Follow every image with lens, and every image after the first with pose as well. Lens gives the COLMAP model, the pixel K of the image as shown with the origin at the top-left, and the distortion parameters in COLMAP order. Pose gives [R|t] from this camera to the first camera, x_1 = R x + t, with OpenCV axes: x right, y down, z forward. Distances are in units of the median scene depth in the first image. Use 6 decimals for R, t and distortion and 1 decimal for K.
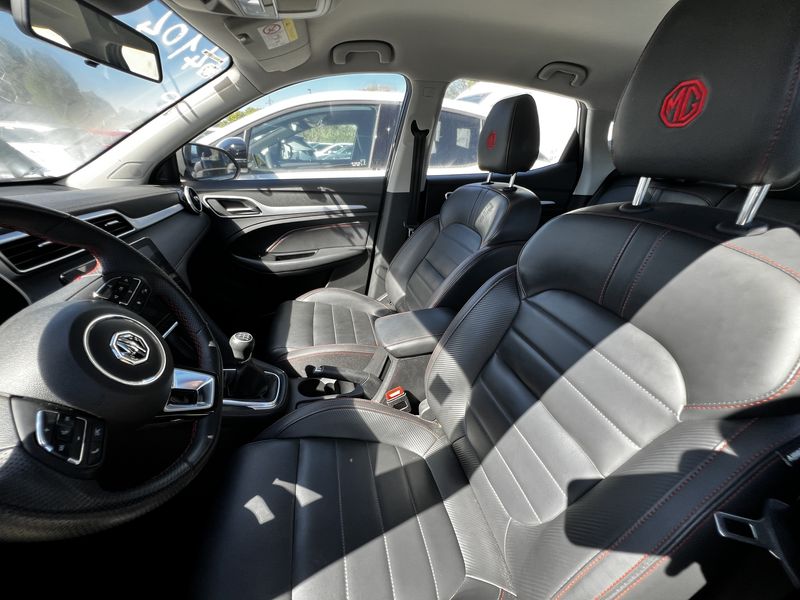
lens RADIAL K [[320.3, 0, 399.2], [0, 320.3, 302.8], [0, 0, 1]] dist [0.008333, -0.000448]
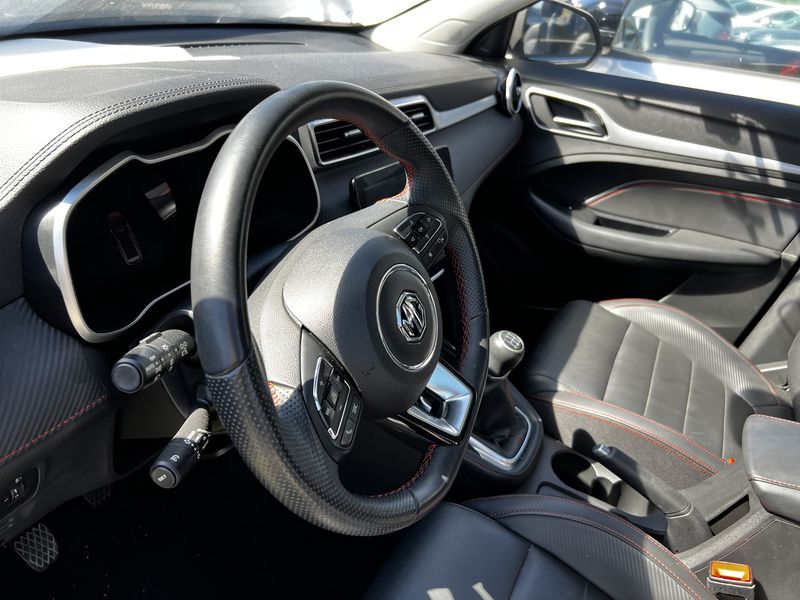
lens RADIAL K [[616.6, 0, 399.6], [0, 616.6, 300.8], [0, 0, 1]] dist [0.038273, -0.051006]
pose [[0.772676, 0.377828, -0.510115, -0.066690], [-0.369245, 0.921159, 0.122978, -0.024061], [0.516361, 0.093335, 0.851269, -0.089468]]
